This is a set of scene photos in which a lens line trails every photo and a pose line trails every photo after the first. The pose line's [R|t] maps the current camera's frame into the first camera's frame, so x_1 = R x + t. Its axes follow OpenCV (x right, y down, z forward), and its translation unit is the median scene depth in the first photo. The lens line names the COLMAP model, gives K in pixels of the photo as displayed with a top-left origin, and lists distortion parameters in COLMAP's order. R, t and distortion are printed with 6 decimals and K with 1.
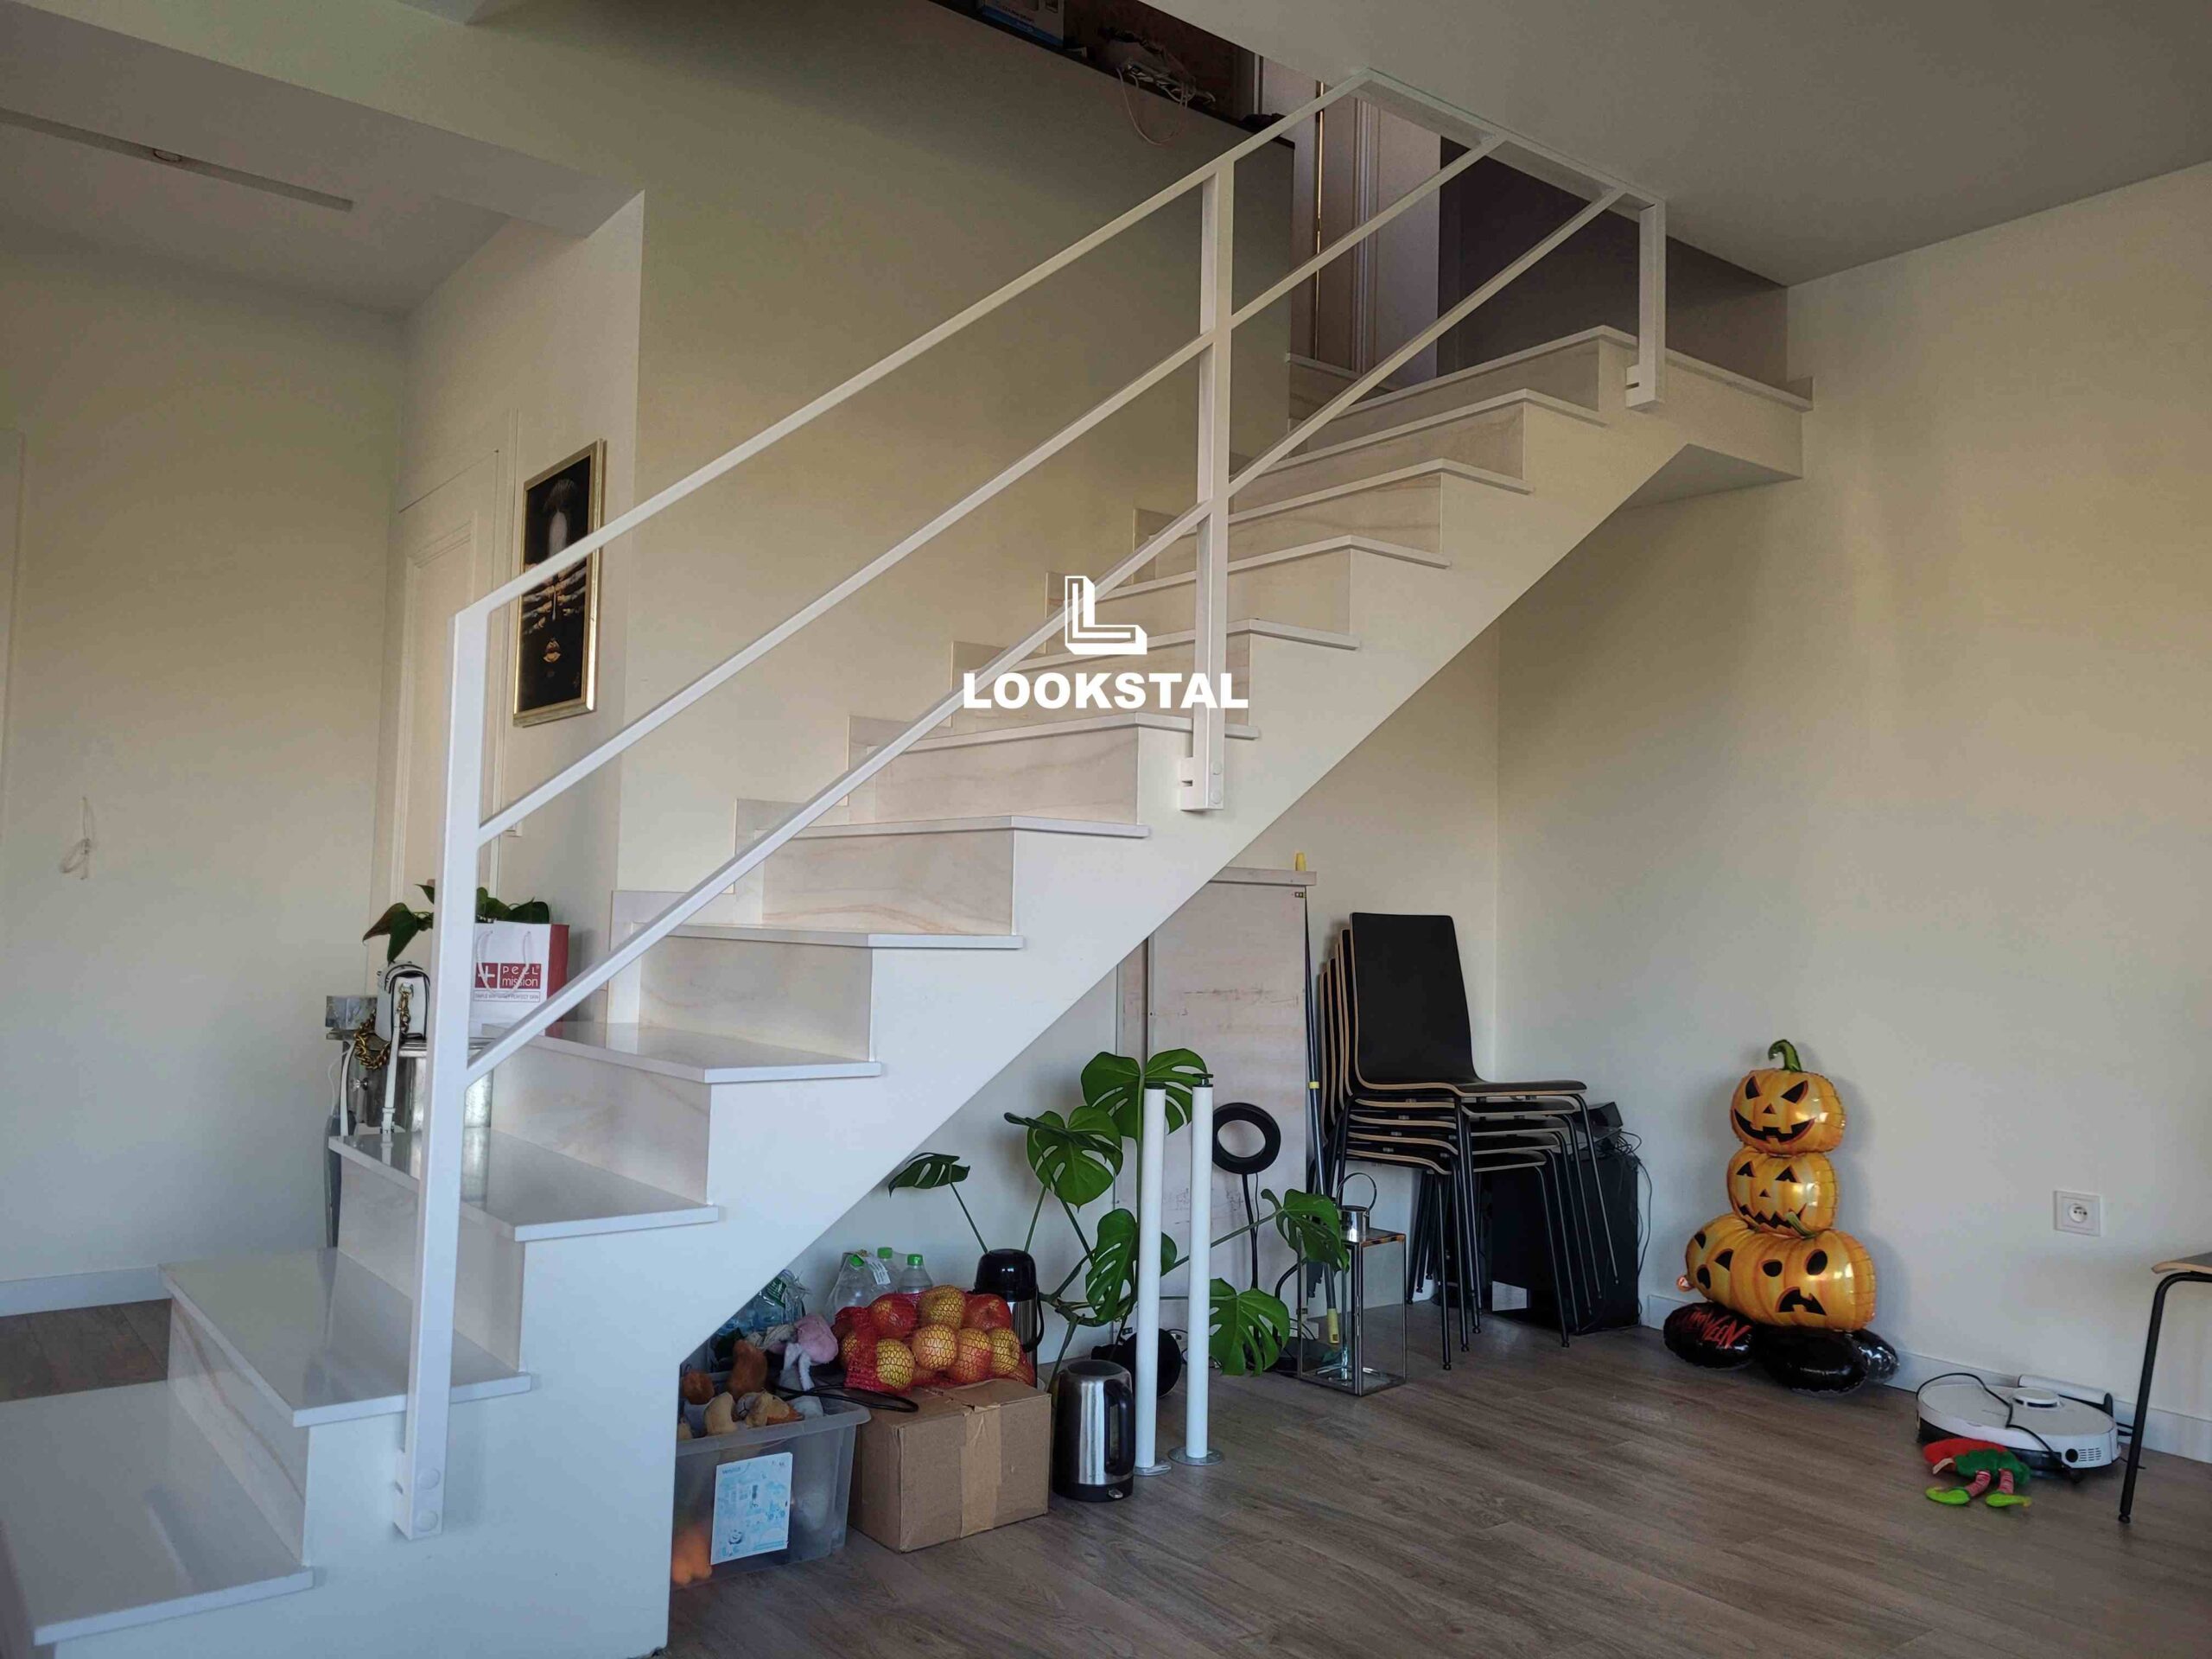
lens RADIAL K [[1653.5, 0, 1092.9], [0, 1653.5, 819.1], [0, 0, 1]] dist [0.066620, -0.066402]
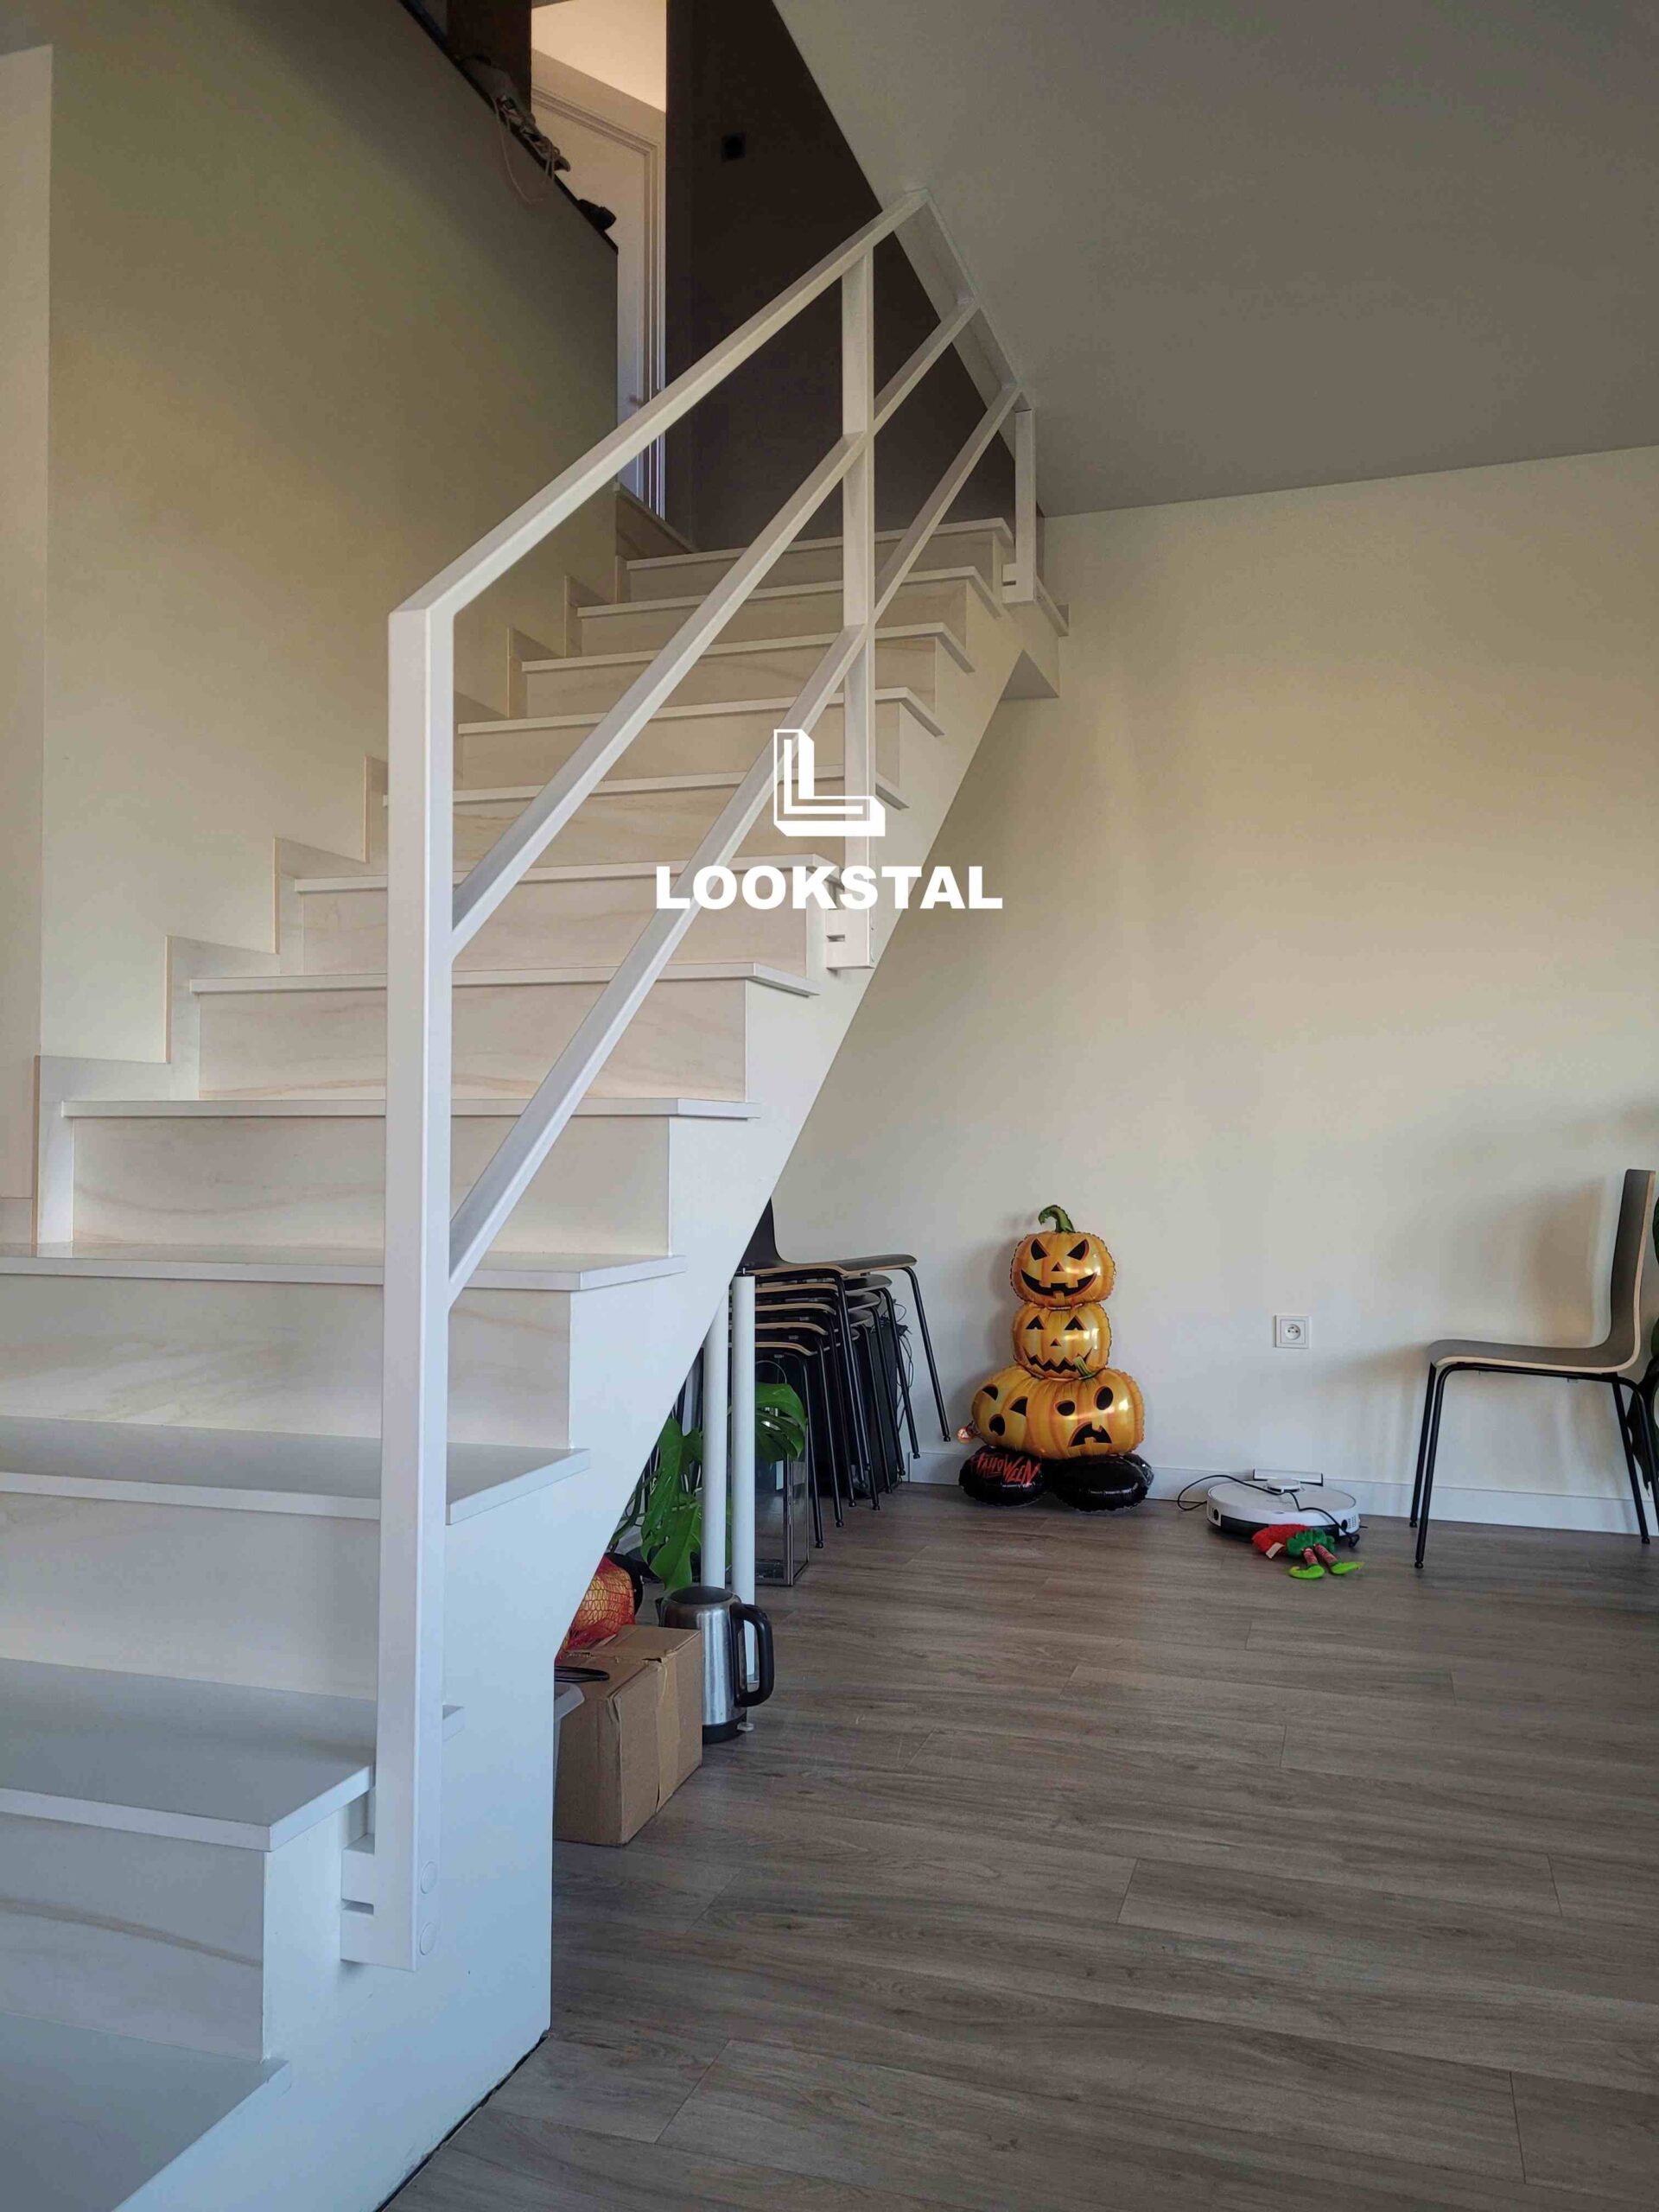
lens RADIAL K [[1653.5, 0, 829.5], [0, 1653.5, 1106.0], [0, 0, 1]] dist [0.066620, -0.066402]
pose [[0.820350, -0.008775, 0.571795, -0.353370], [-0.017449, 0.999033, 0.040366, 0.025316], [-0.571596, -0.043091, 0.819403, 0.193434]]
